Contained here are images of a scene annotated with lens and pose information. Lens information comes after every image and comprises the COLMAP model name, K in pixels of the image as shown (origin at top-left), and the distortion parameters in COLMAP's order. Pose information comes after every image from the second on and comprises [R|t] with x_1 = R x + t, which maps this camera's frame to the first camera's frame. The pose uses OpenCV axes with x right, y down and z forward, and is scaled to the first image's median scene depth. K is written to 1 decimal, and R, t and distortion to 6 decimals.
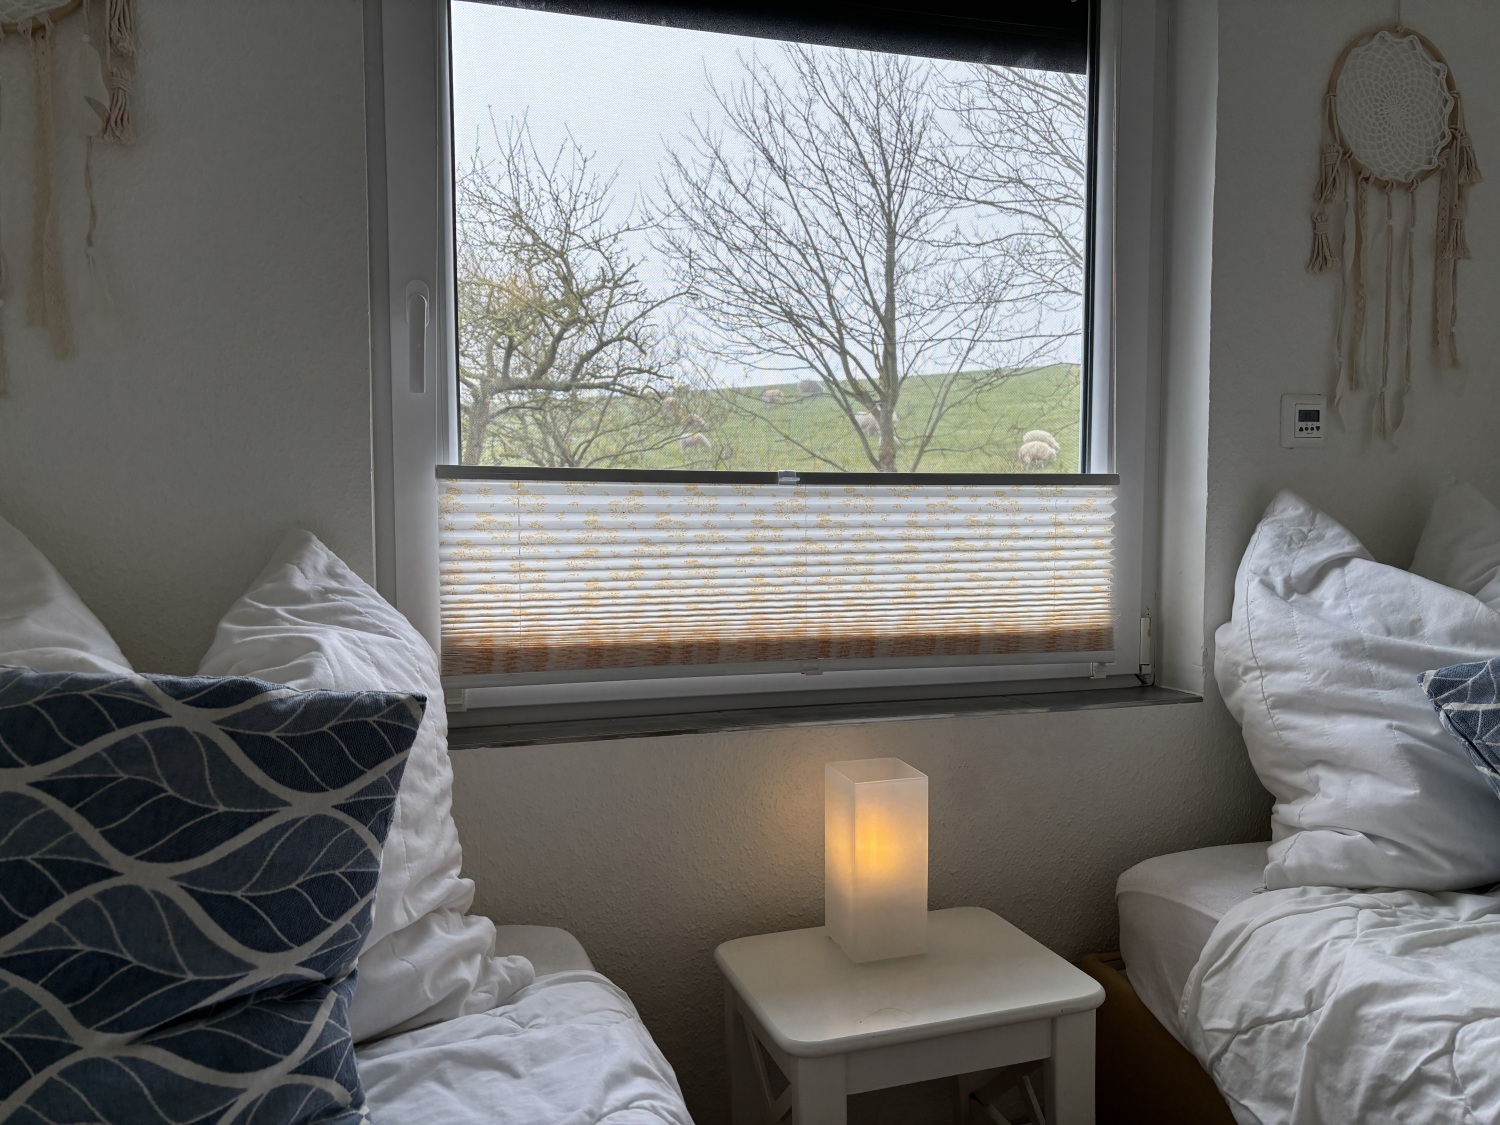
lens RADIAL K [[1128.3, 0, 750.0], [0, 1128.3, 562.5], [0, 0, 1]] dist [0.080914, -0.098396]
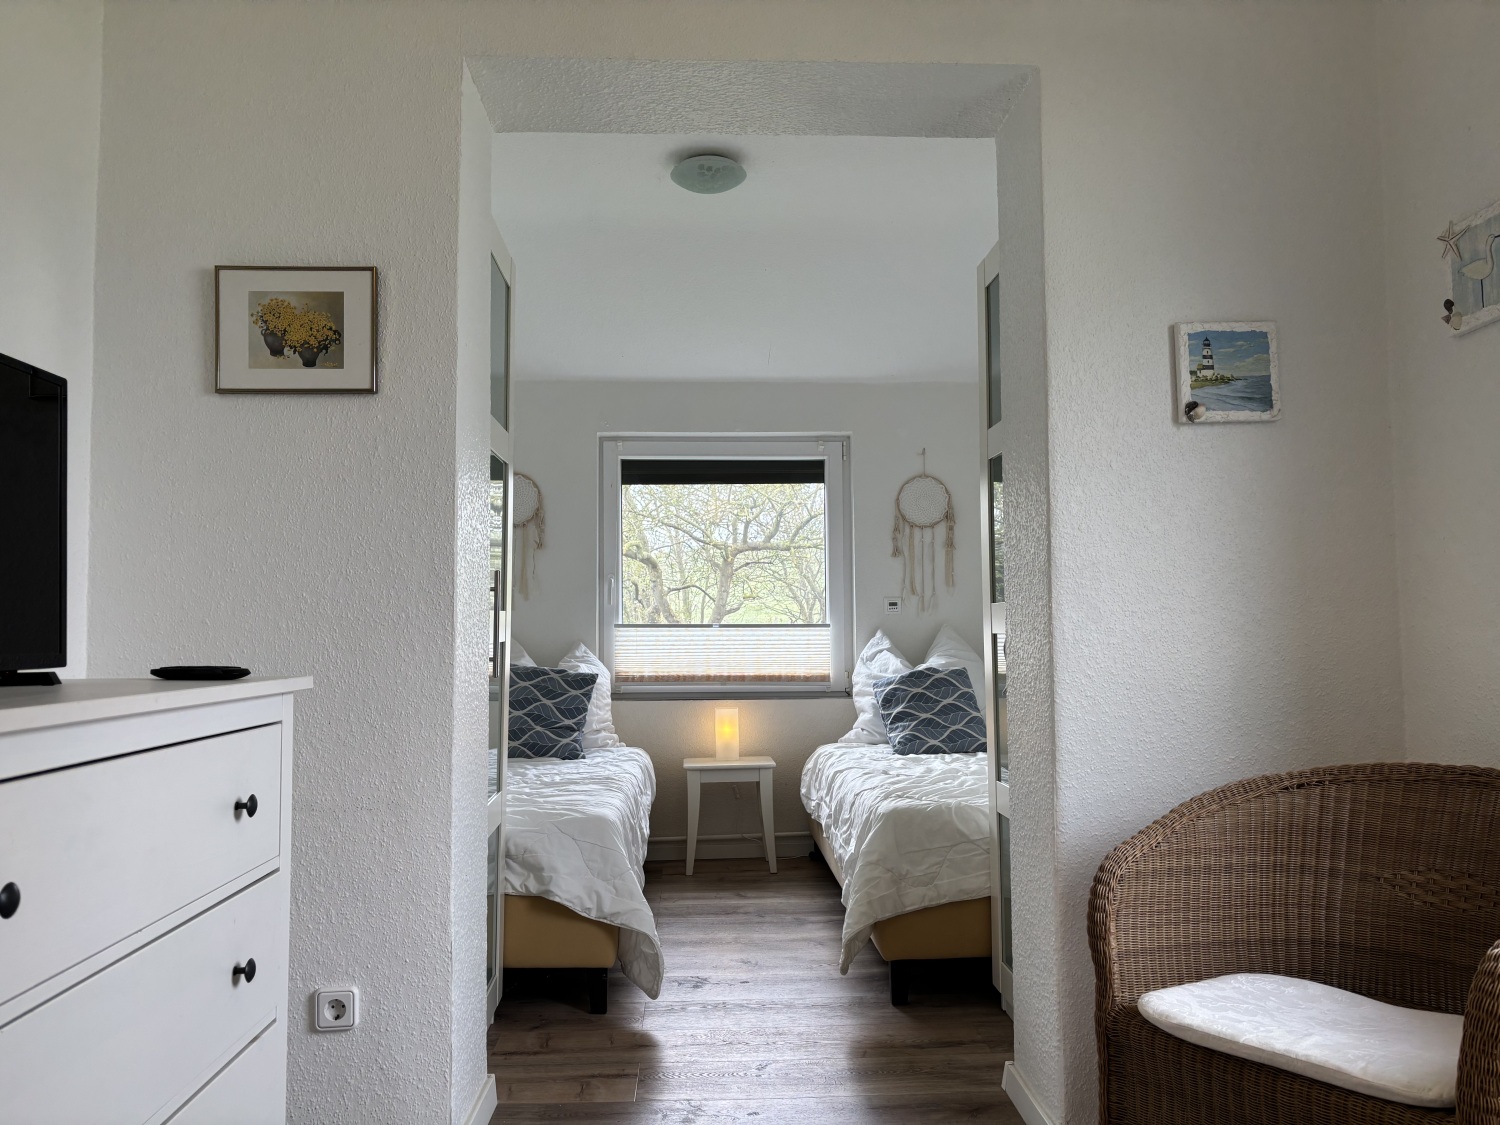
lens RADIAL K [[1128.3, 0, 750.0], [0, 1128.3, 562.5], [0, 0, 1]] dist [0.080914, -0.098396]
pose [[0.967459, -0.020555, -0.252191, 0.983075], [-0.008915, 0.993307, -0.115160, 0.122427], [0.252870, 0.113661, 0.960801, -2.210948]]
